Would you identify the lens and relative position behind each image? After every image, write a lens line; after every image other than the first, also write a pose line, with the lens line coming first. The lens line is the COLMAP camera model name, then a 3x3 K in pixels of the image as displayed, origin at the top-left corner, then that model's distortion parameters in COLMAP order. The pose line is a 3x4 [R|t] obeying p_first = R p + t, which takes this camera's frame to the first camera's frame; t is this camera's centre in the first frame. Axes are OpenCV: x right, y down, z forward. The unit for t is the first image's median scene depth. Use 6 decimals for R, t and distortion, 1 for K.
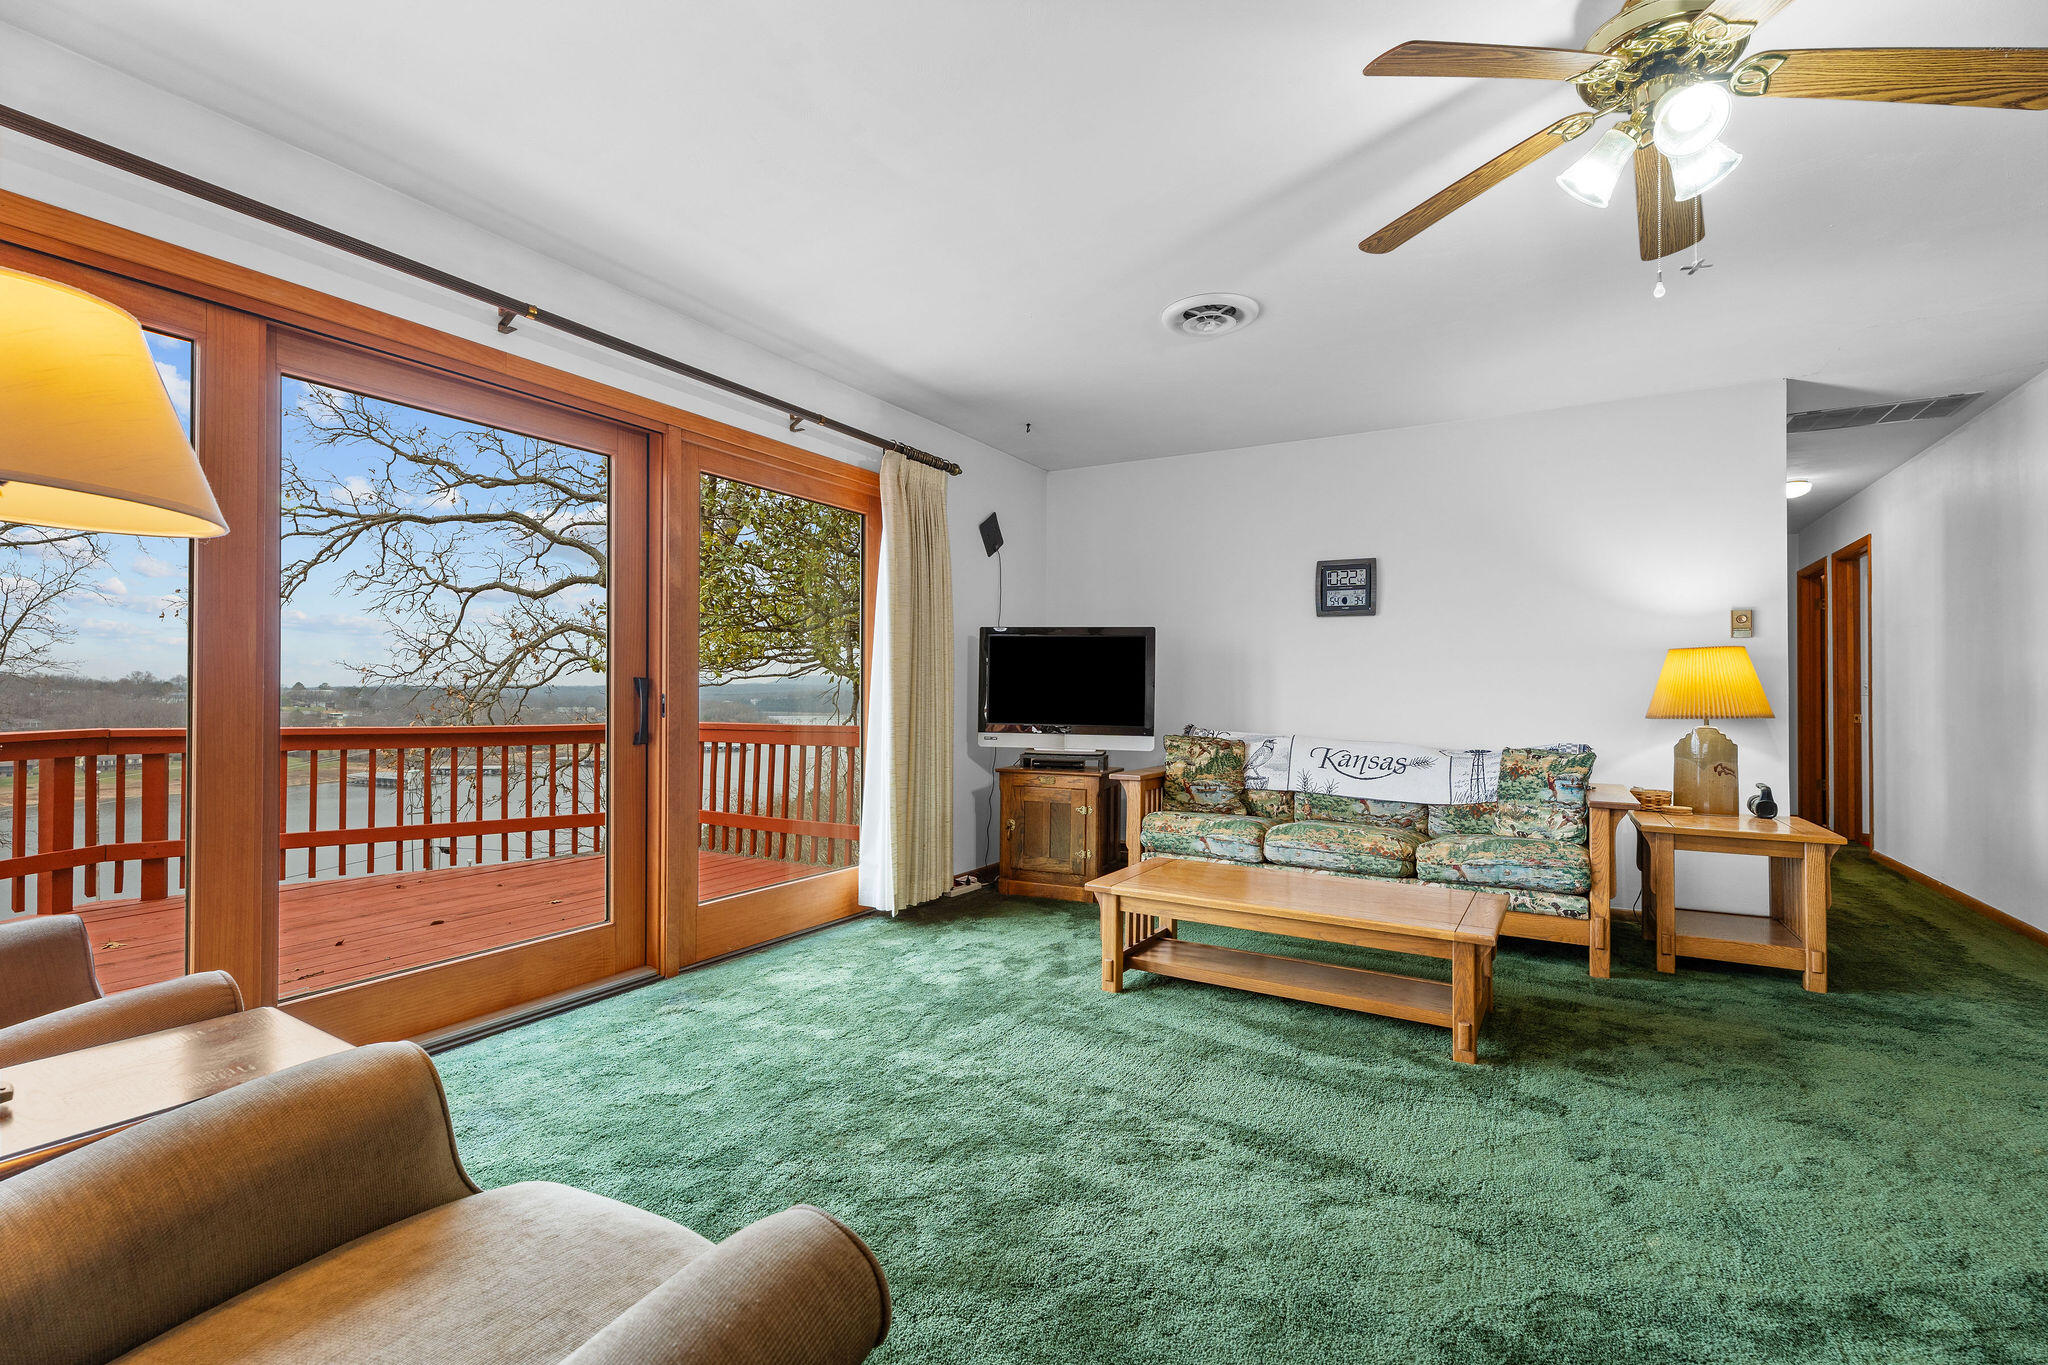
lens RADIAL K [[904.2, 0, 1019.4], [0, 904.2, 683.7], [0, 0, 1]] dist [0.001712, 0.000306]
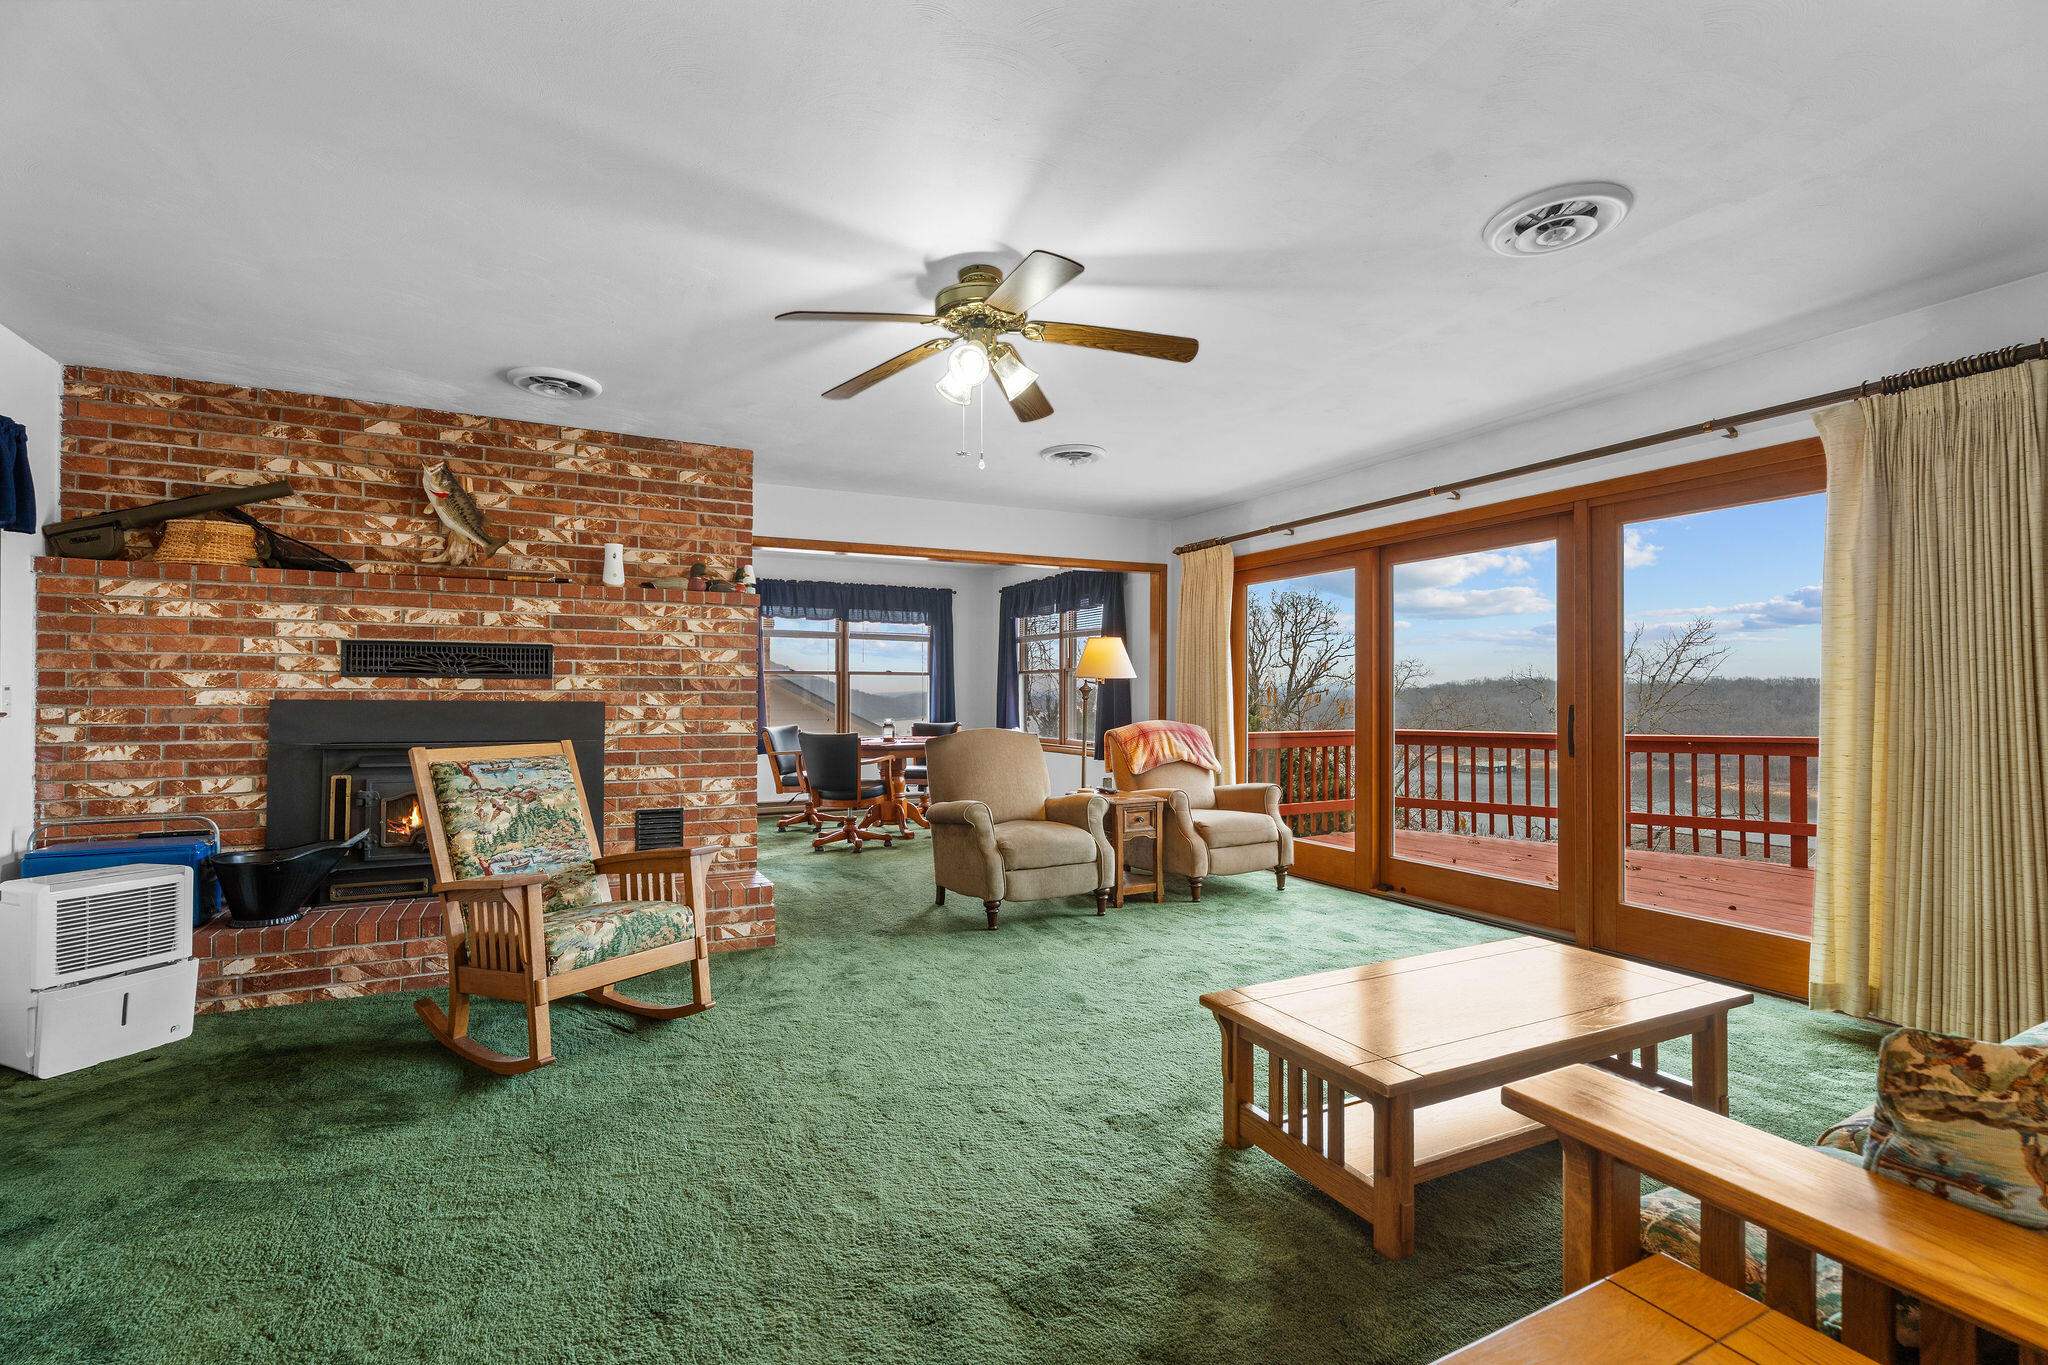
lens RADIAL K [[911.5, 0, 1029.5], [0, 911.5, 686.7], [0, 0, 1]] dist [0.001007, 0.001027]
pose [[-0.527641, -0.010169, -0.849407, 0.750850], [0.008405, 0.999817, -0.017191, -0.011747], [0.849426, -0.016210, -0.527459, 0.713158]]
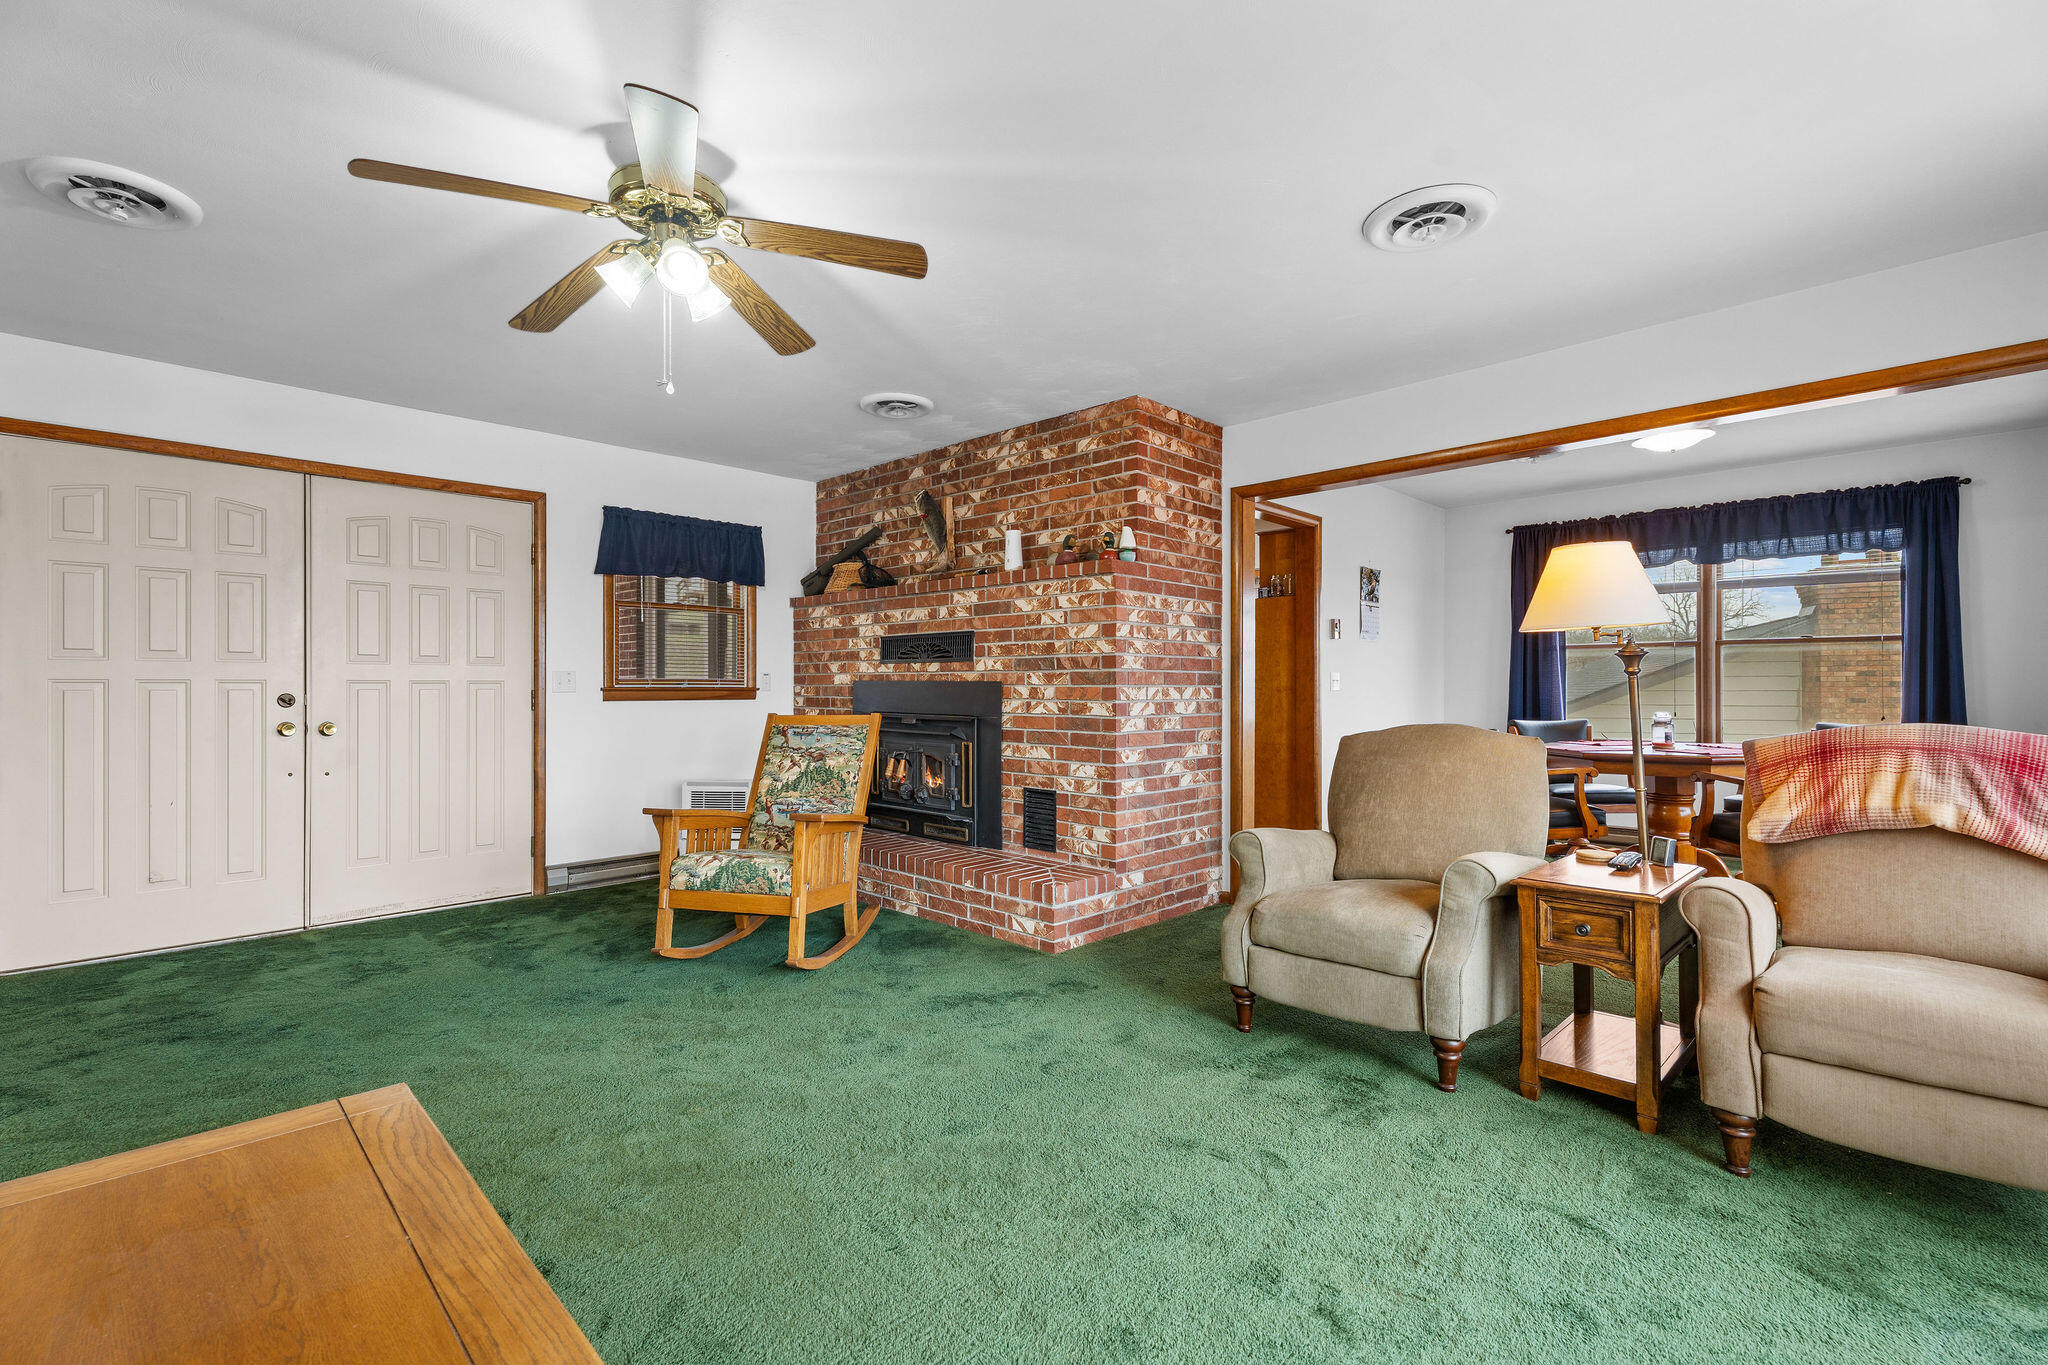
lens RADIAL K [[919.4, 0, 1021.7], [0, 919.4, 688.6], [0, 0, 1]] dist [-0.000617, -0.000537]
pose [[-0.973051, -0.001042, 0.230590, -0.028514], [-0.003662, 0.999934, -0.010933, 0.002008], [-0.230563, -0.011483, -0.972990, 0.813701]]
